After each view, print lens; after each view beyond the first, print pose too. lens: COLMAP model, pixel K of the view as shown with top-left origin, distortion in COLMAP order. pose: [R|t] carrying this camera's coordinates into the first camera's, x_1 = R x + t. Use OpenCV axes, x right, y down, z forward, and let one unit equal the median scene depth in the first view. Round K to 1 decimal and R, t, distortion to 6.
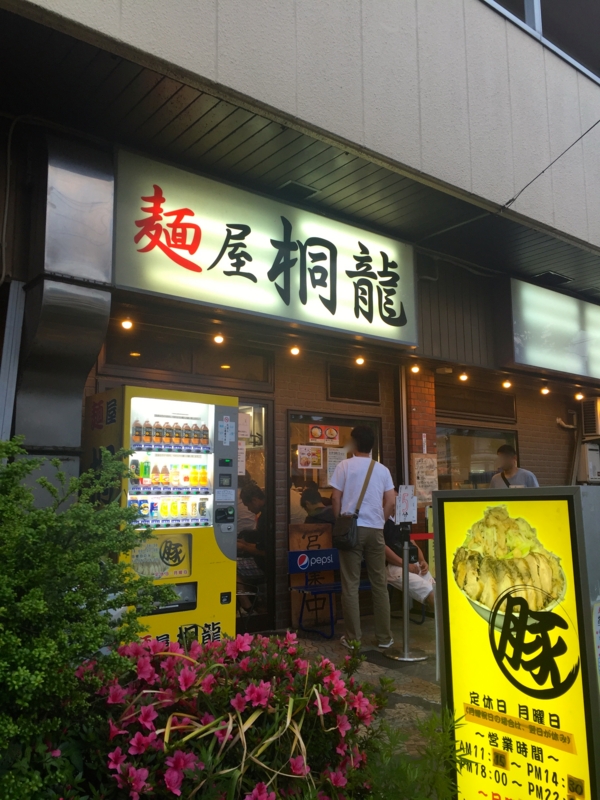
lens RADIAL K [[680.3, 0, 300.0], [0, 680.3, 400.0], [0, 0, 1]] dist [0.092563, -0.131544]
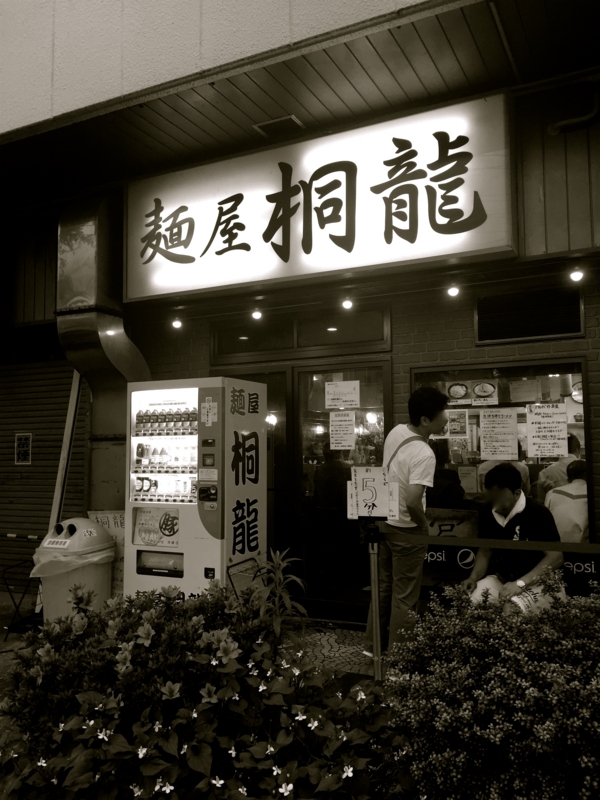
lens RADIAL K [[680.3, 0, 300.0], [0, 680.3, 400.0], [0, 0, 1]] dist [0.092563, -0.131544]
pose [[0.413855, -0.065166, -0.908007, 0.813849], [0.132528, 0.991121, -0.010727, 0.052494], [0.900644, -0.115897, 0.418817, 0.646785]]
